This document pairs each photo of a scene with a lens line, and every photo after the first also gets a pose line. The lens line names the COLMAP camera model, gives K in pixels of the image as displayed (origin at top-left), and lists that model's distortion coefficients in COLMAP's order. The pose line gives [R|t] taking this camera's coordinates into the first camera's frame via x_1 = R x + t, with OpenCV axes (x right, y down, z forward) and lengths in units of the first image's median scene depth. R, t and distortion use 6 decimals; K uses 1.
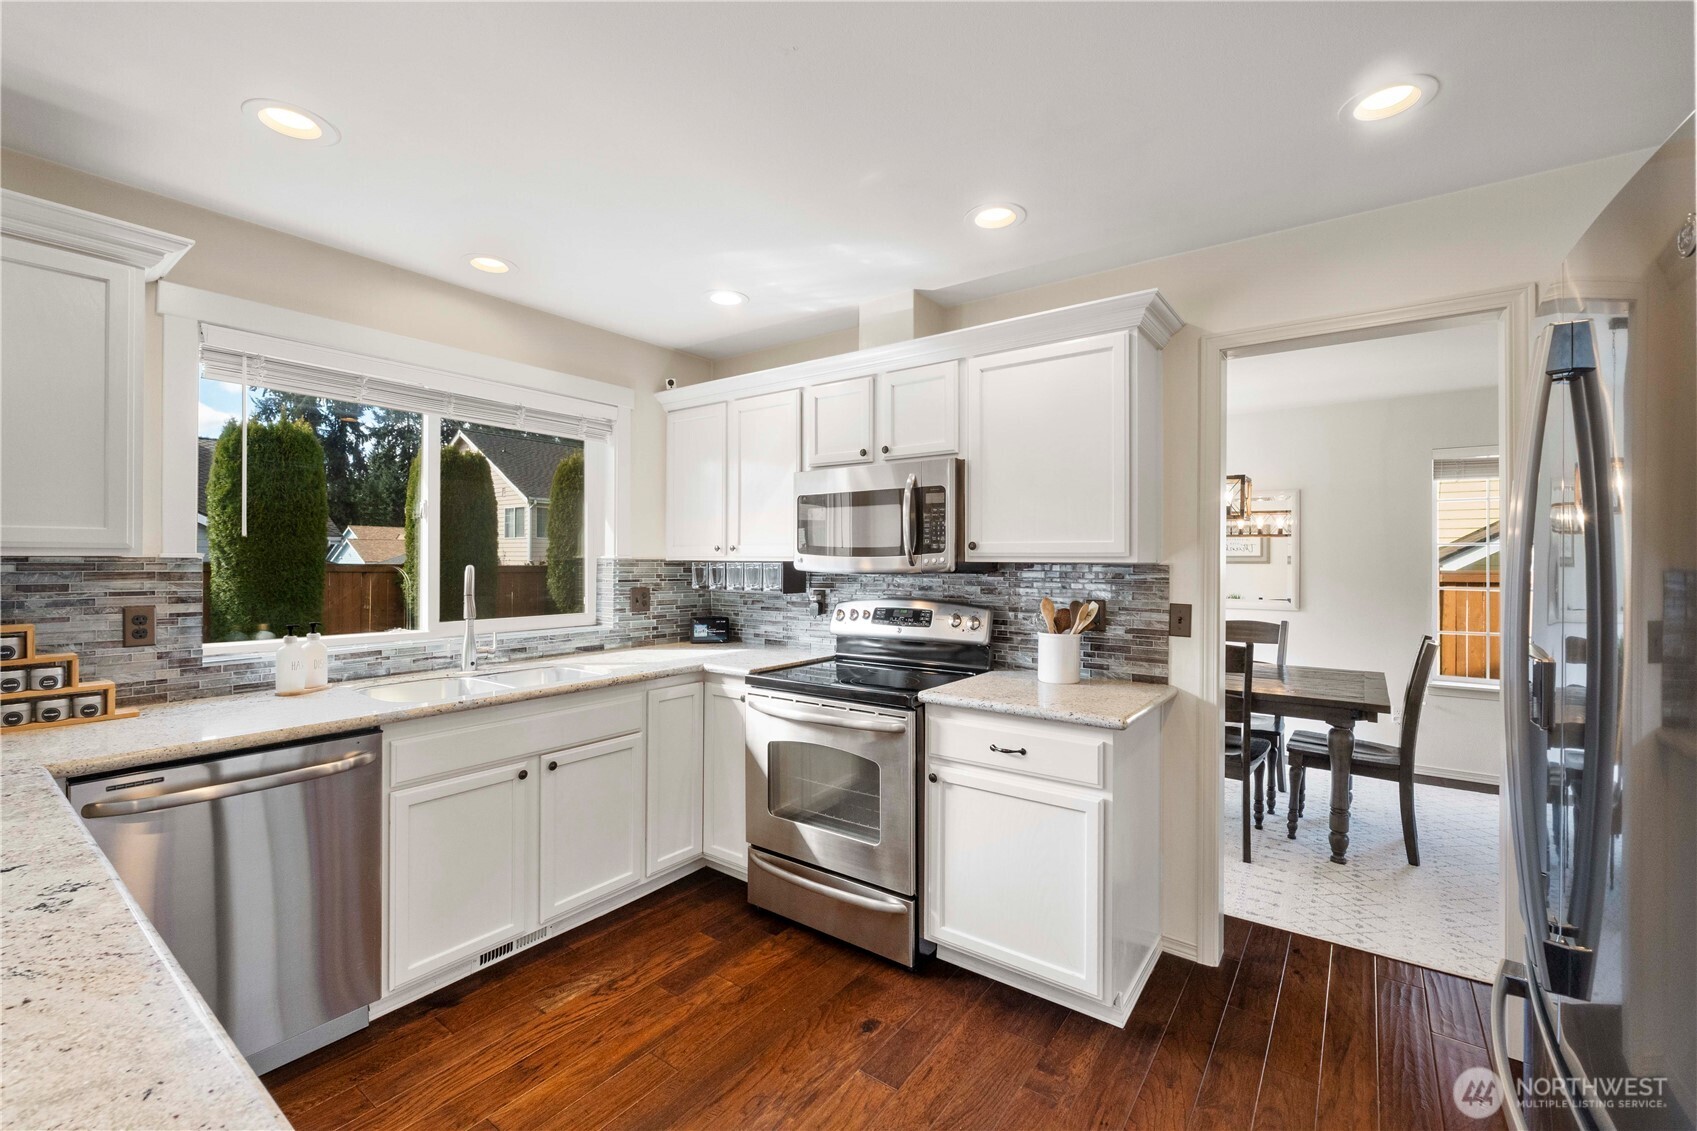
lens RADIAL K [[703.0, 0, 846.5], [0, 703.0, 558.0], [0, 0, 1]] dist [-0.010612, -0.001191]
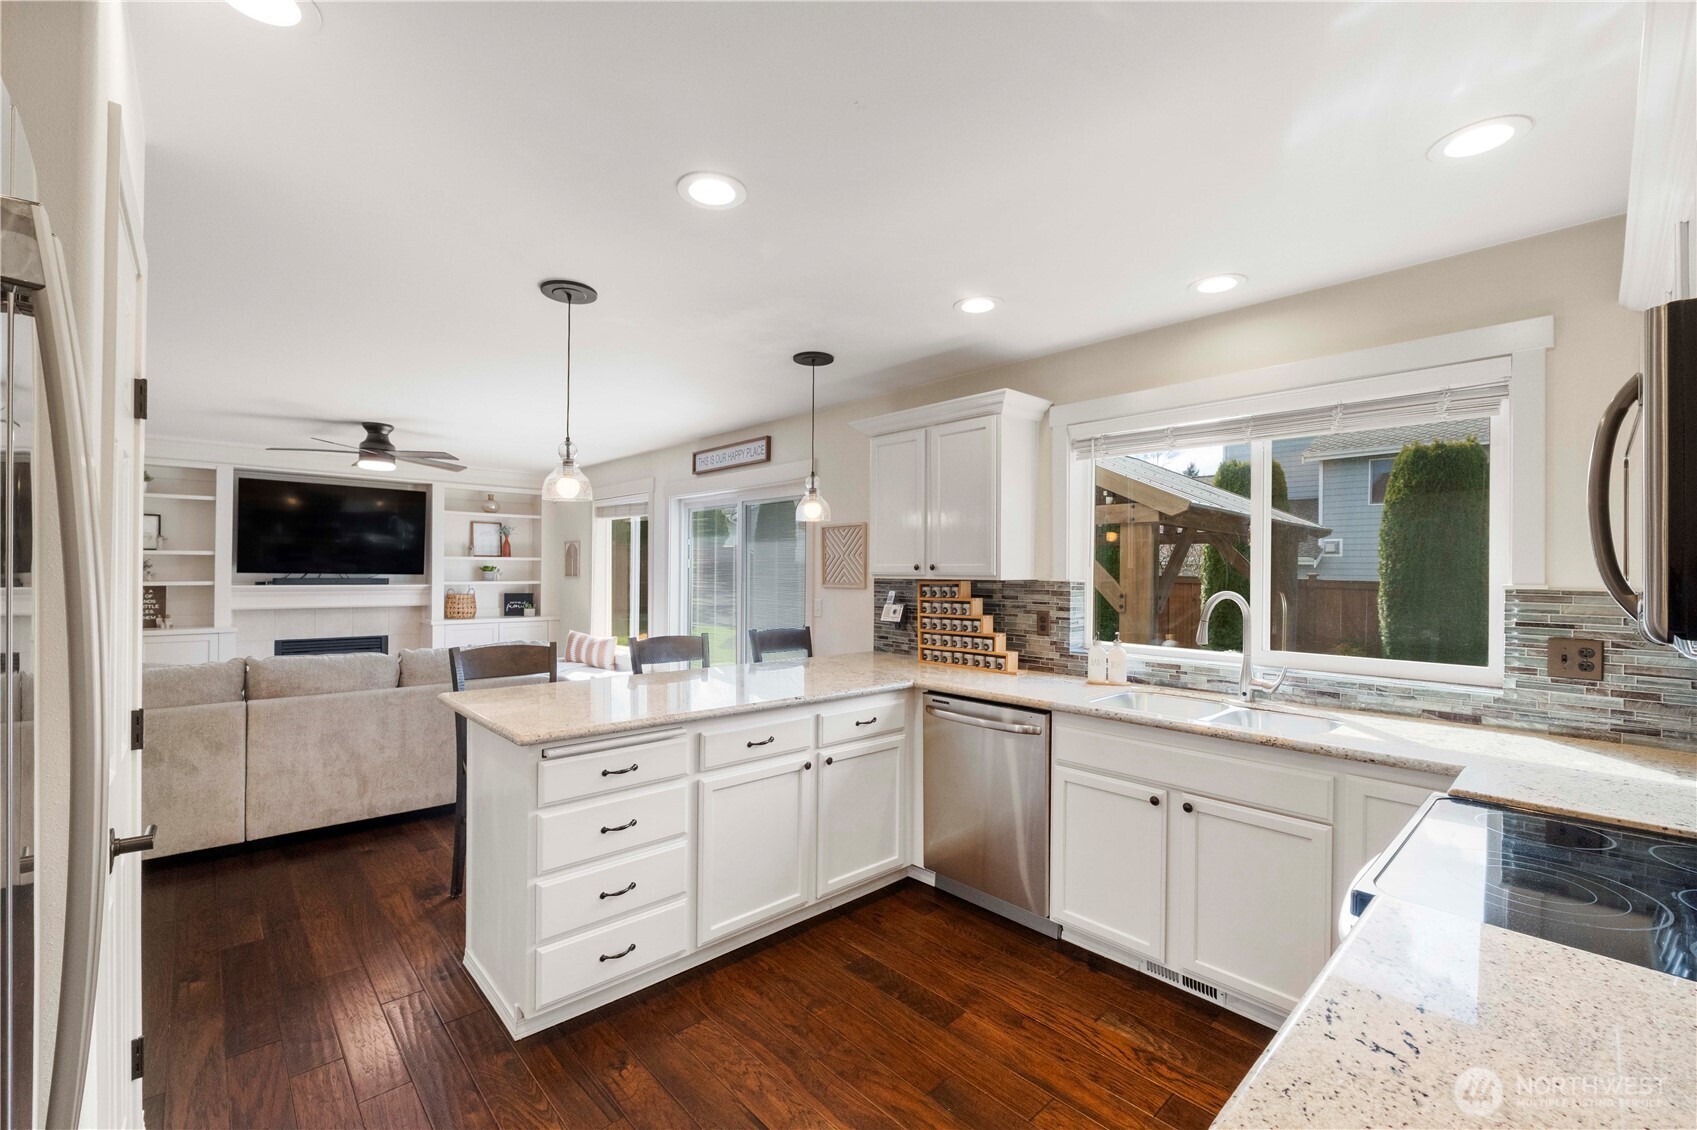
lens RADIAL K [[703.0, 0, 849.8], [0, 703.0, 573.4], [0, 0, 1]] dist [-0.010612, -0.001191]
pose [[-0.186548, -0.003307, -0.982440, 0.514758], [-0.009136, 0.999957, -0.001632, -0.008973], [0.982403, 0.008671, -0.186570, 0.642352]]
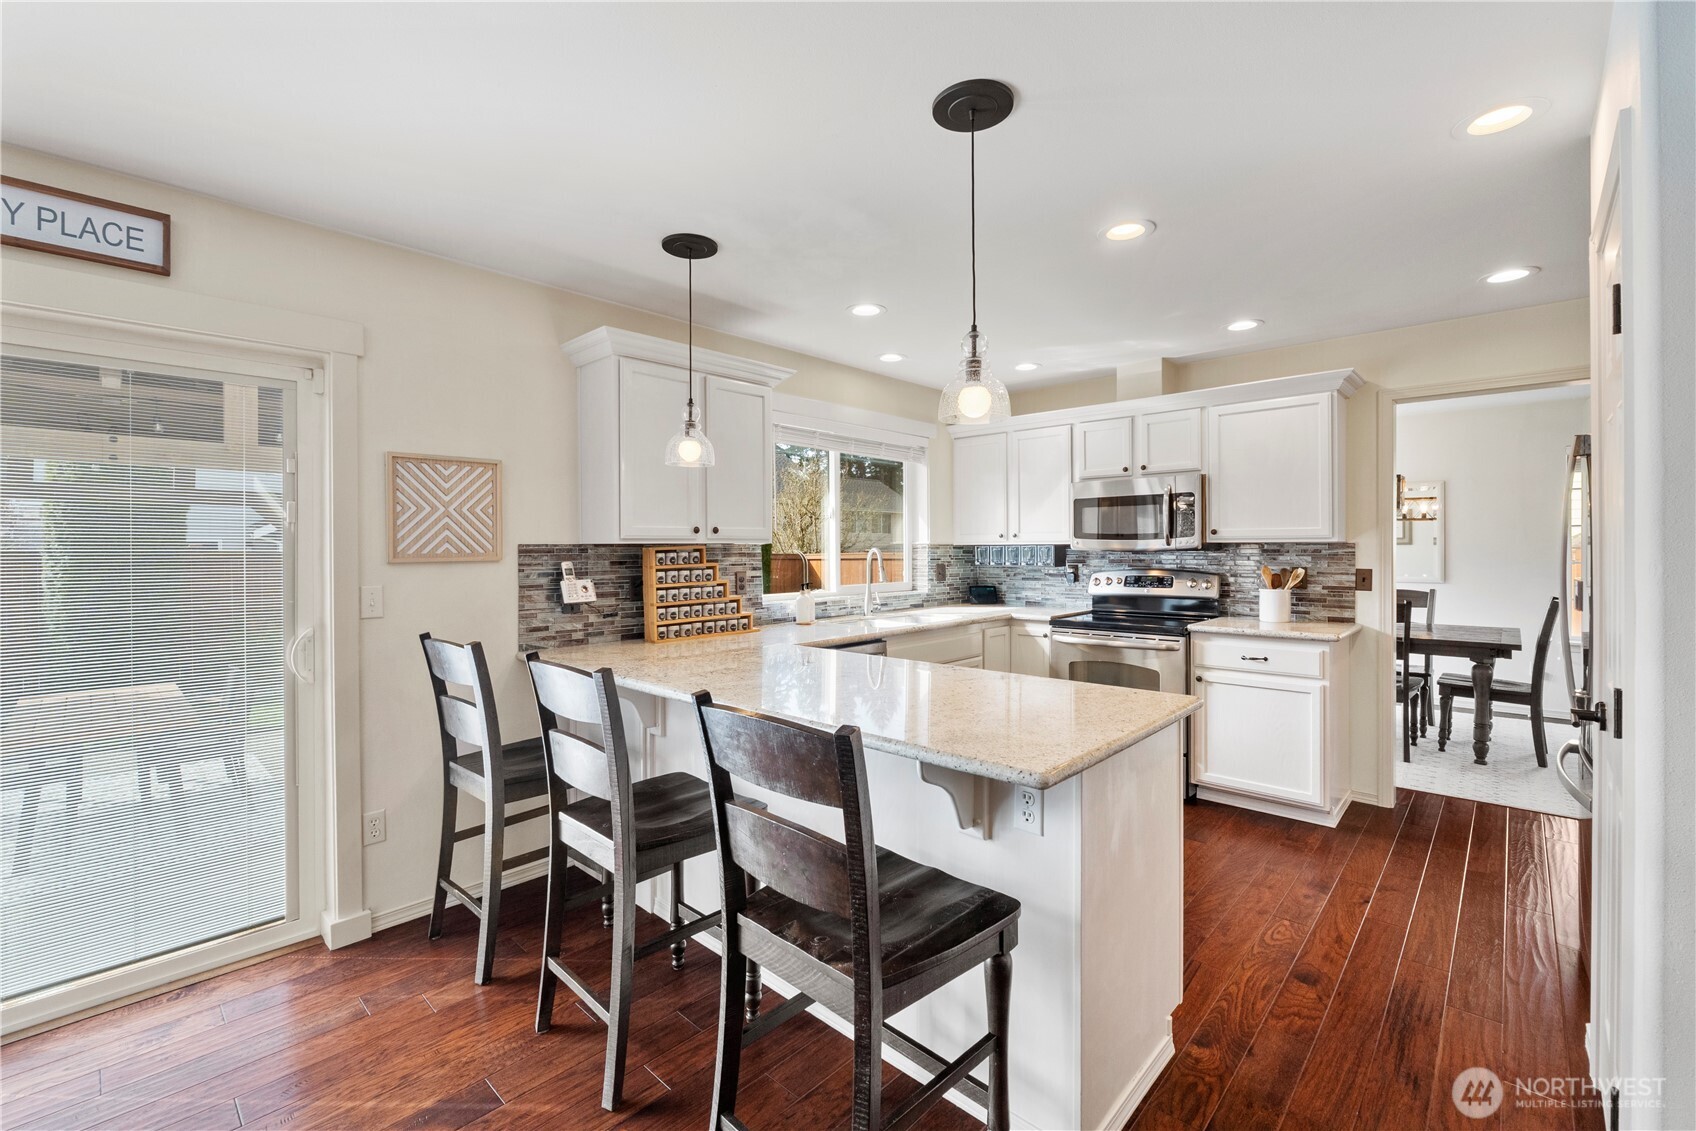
lens RADIAL K [[702.6, 0, 845.3], [0, 702.6, 551.7], [0, 0, 1]] dist [-0.010612, -0.001191]
pose [[0.991868, -0.009254, -0.126936, -0.391413], [0.010248, 0.999922, 0.007176, 0.006041], [0.126859, -0.008419, 0.991885, -0.560329]]
